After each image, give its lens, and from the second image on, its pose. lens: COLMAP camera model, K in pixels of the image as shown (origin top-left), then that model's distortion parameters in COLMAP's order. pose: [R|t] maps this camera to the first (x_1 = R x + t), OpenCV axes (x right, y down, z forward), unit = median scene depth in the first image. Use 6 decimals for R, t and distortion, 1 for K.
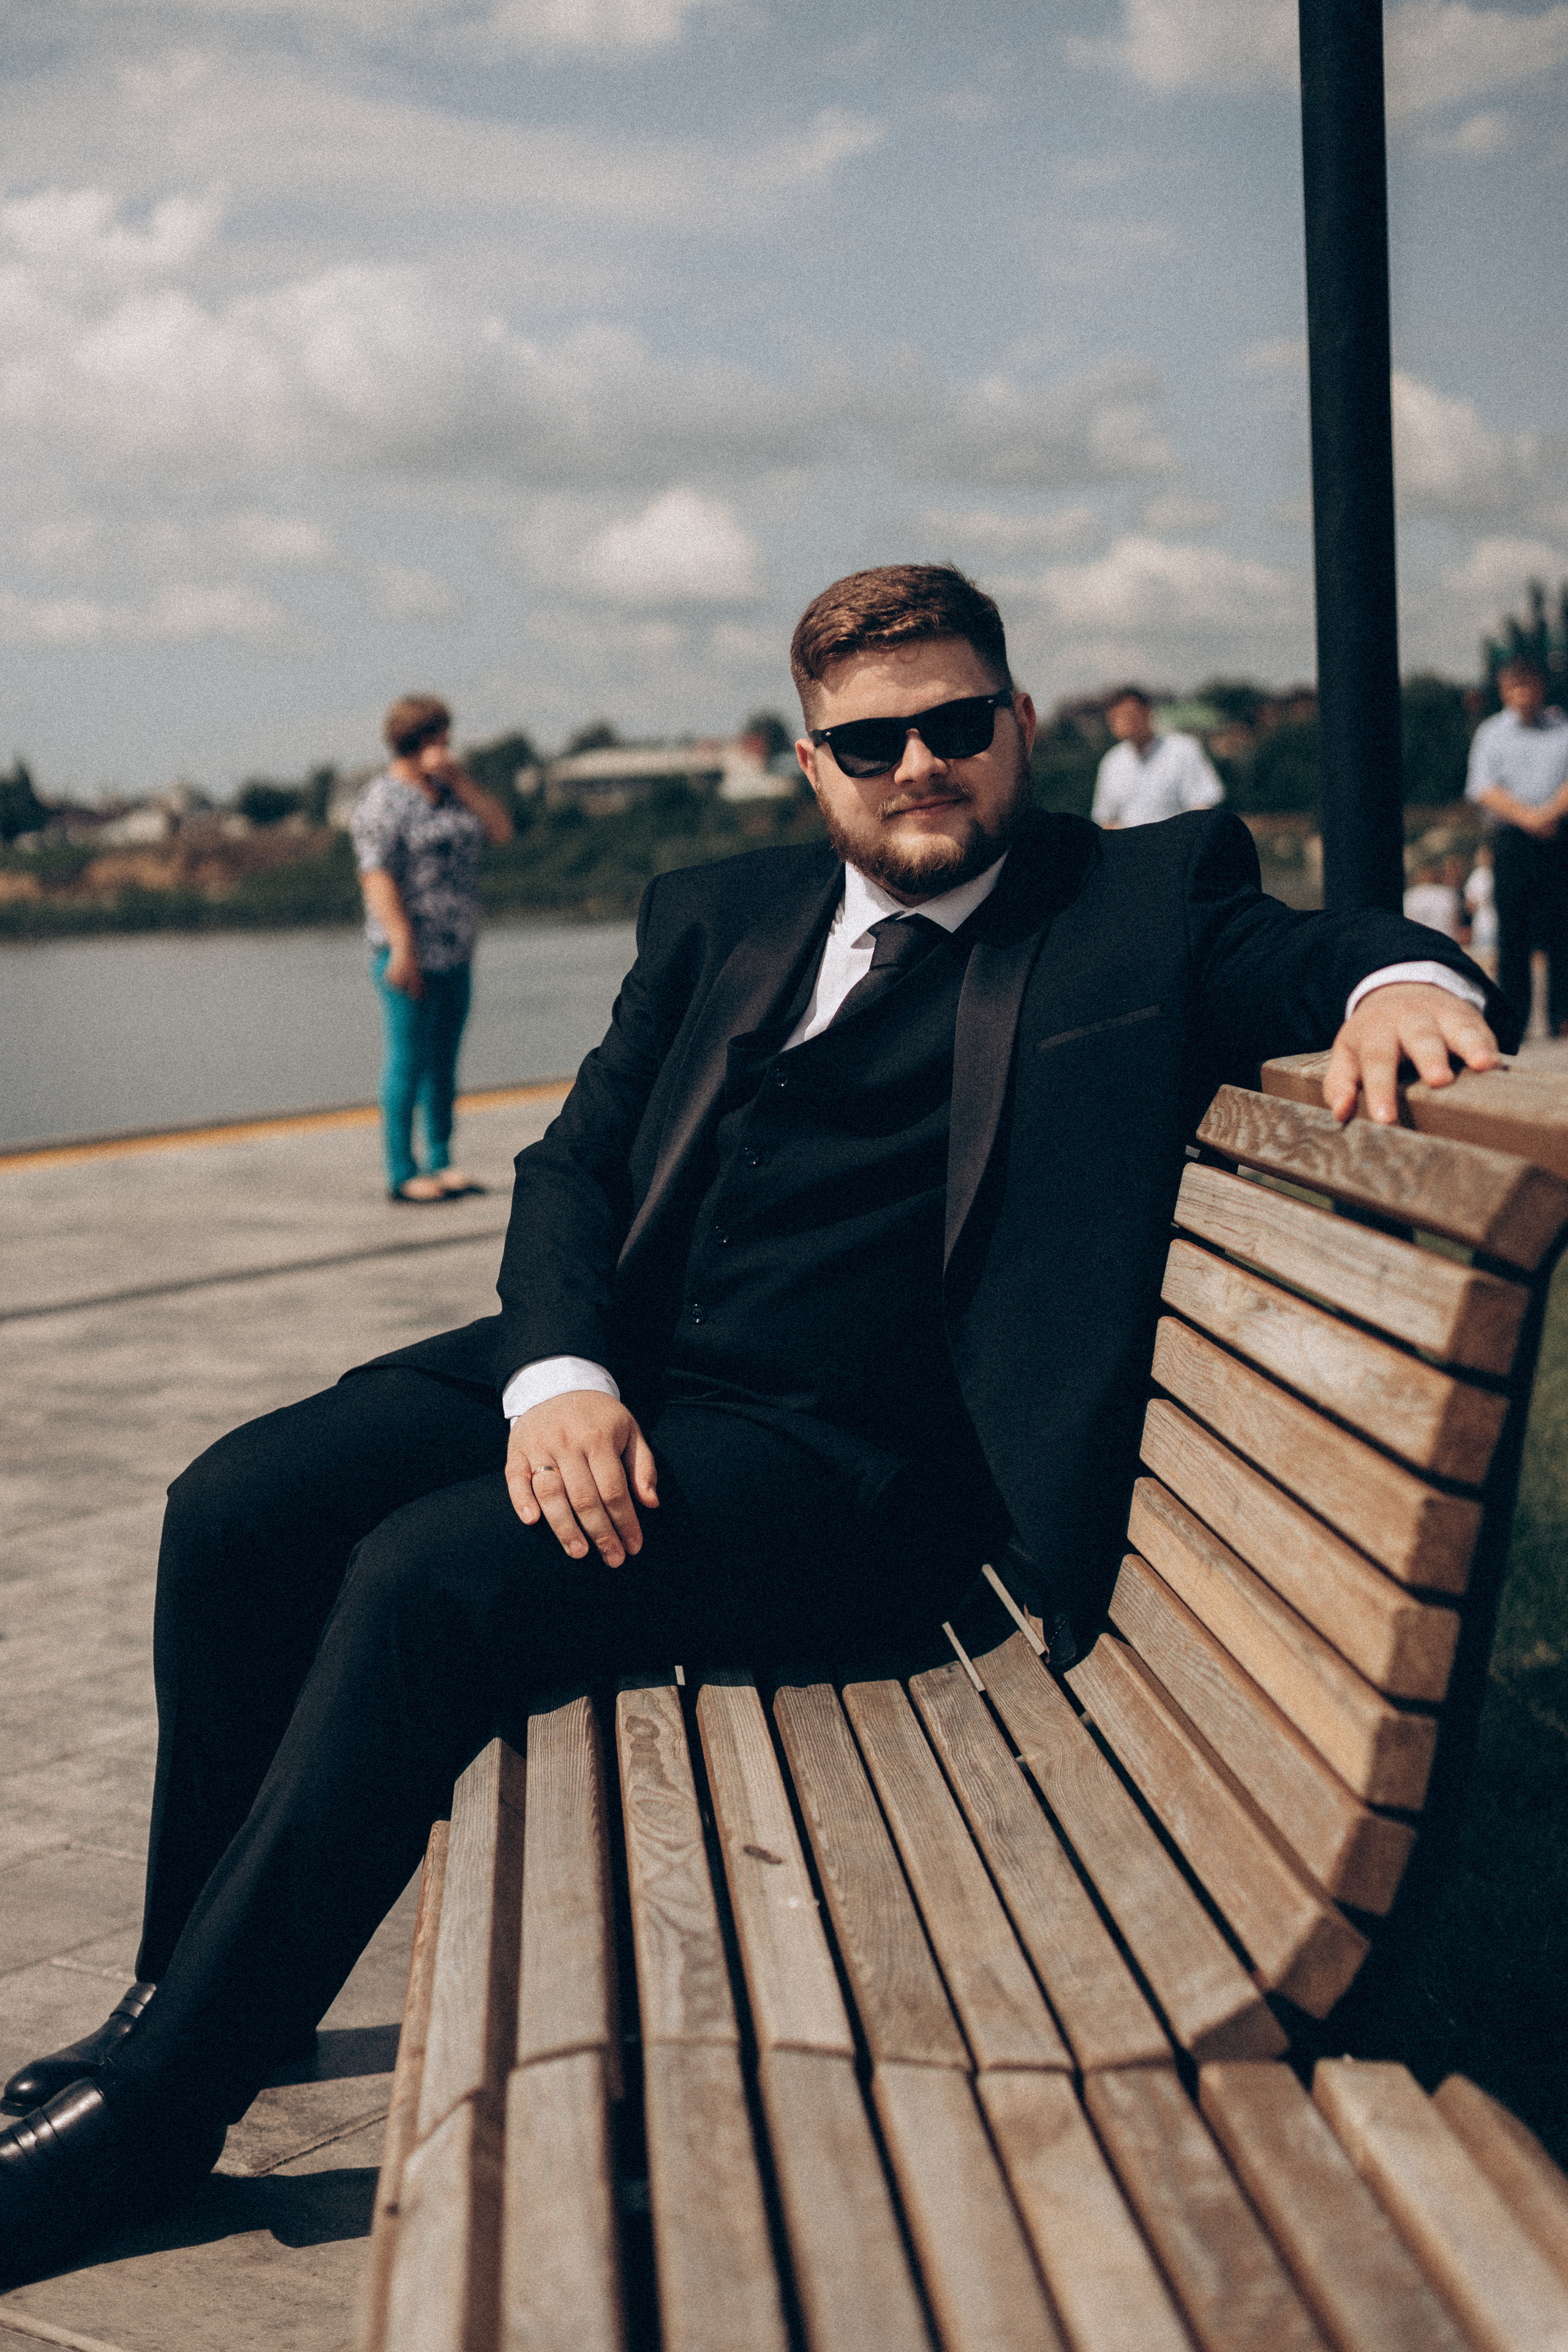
lens RADIAL K [[2929.6, 0, 777.4], [0, 2929.6, 1294.8], [0, 0, 1]] dist [-0.002017, -0.051342]
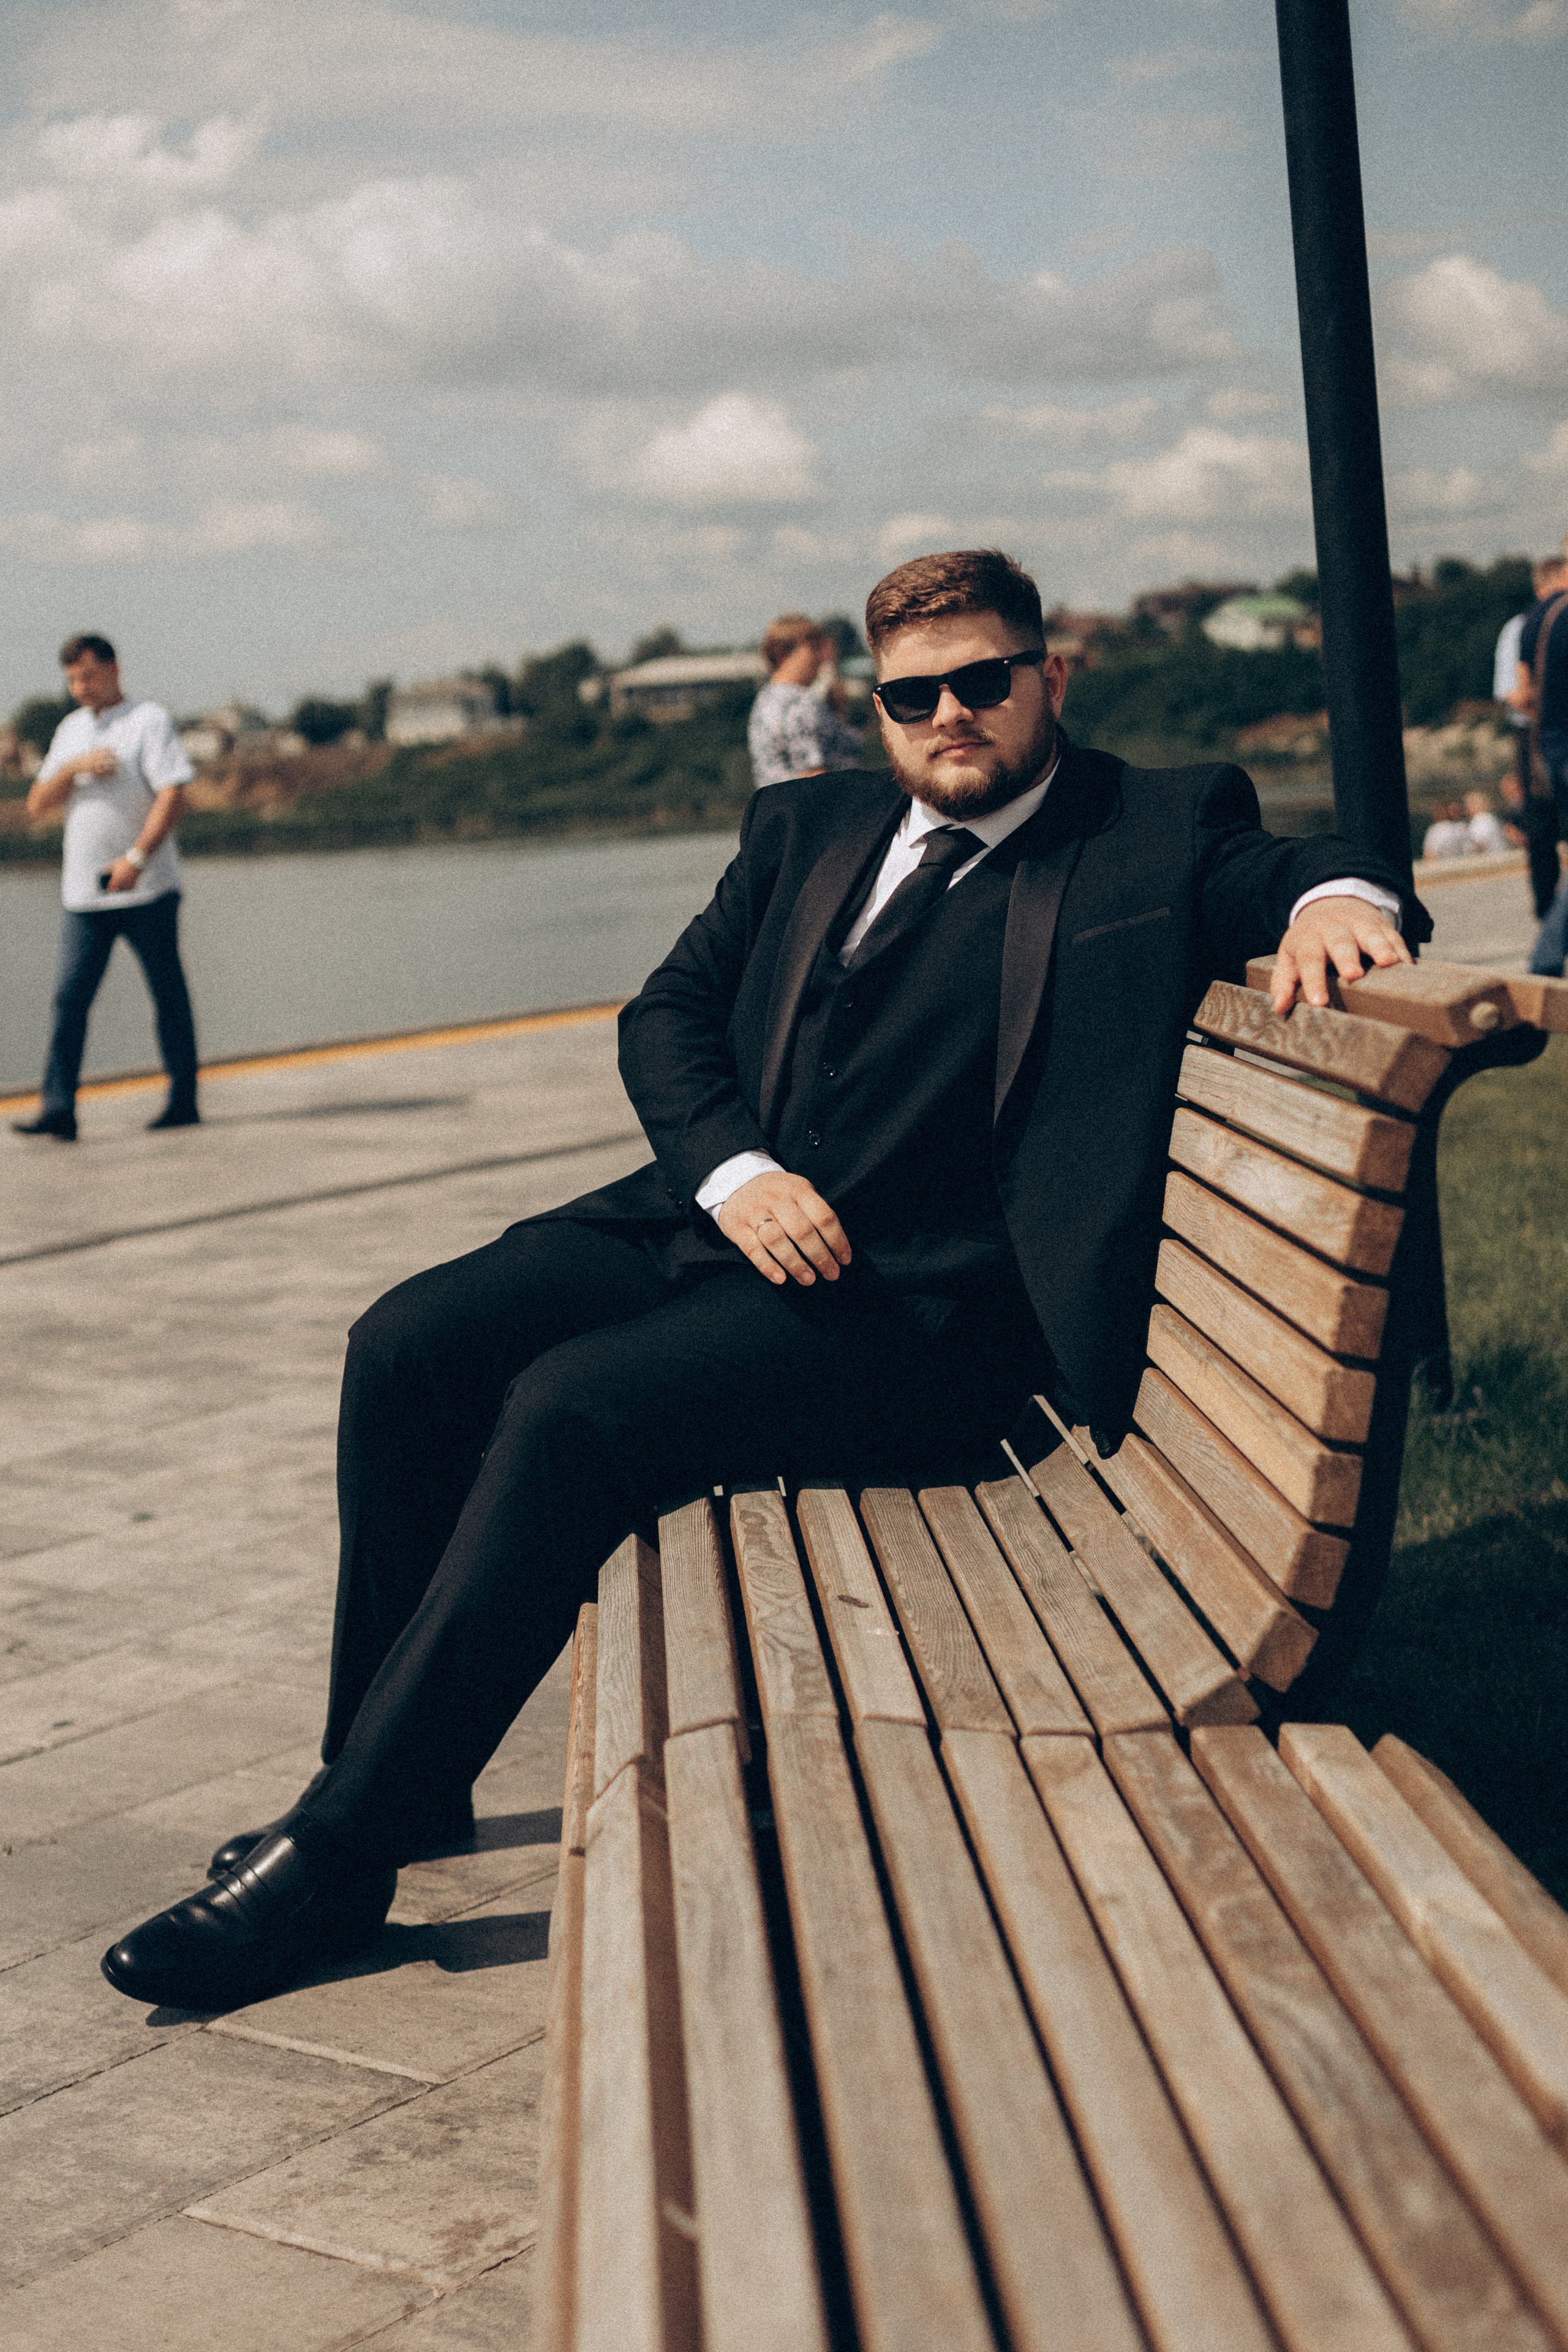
lens RADIAL K [[3383.2, 0, 788.1], [0, 3383.2, 1216.3], [0, 0, 1]] dist [-0.012770, -0.041212]
pose [[0.999501, -0.022980, -0.021689, 0.002181], [0.022803, 0.999705, -0.008366, 0.037002], [0.021874, 0.007868, 0.999730, -0.447643]]
